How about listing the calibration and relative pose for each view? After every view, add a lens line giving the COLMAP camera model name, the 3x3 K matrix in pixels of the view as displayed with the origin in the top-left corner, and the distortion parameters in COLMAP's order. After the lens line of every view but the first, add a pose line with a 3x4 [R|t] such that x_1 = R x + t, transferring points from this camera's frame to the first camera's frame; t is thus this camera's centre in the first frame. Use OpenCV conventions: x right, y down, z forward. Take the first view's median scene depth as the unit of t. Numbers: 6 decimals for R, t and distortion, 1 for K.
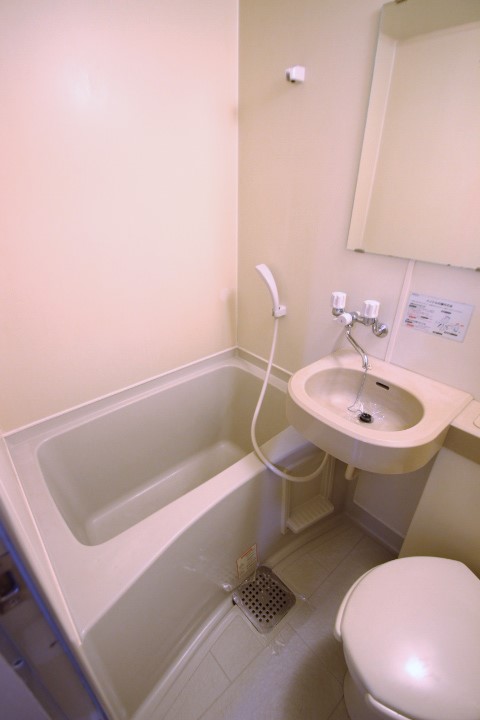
lens RADIAL K [[331.1, 0, 240.0], [0, 331.1, 360.0], [0, 0, 1]] dist [-0.000670, 0.000202]
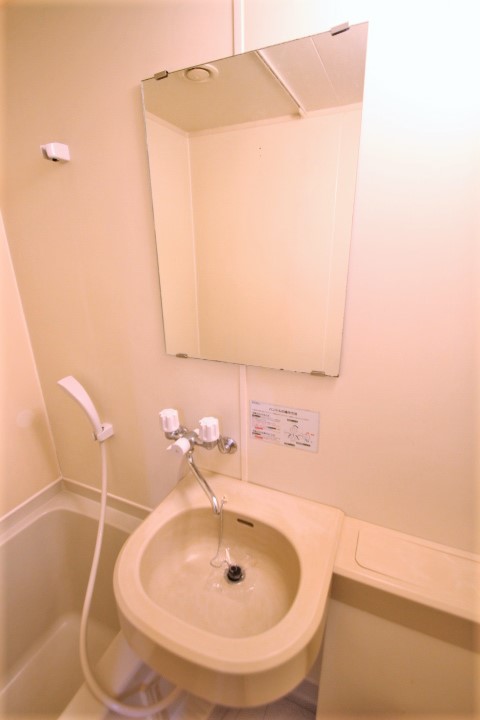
lens RADIAL K [[331.1, 0, 240.0], [0, 331.1, 360.0], [0, 0, 1]] dist [-0.000670, 0.000202]
pose [[0.908306, -0.160506, 0.386287, 0.179474], [0.221215, 0.968070, -0.117916, -0.196606], [-0.355026, 0.192556, 0.914811, 0.222670]]
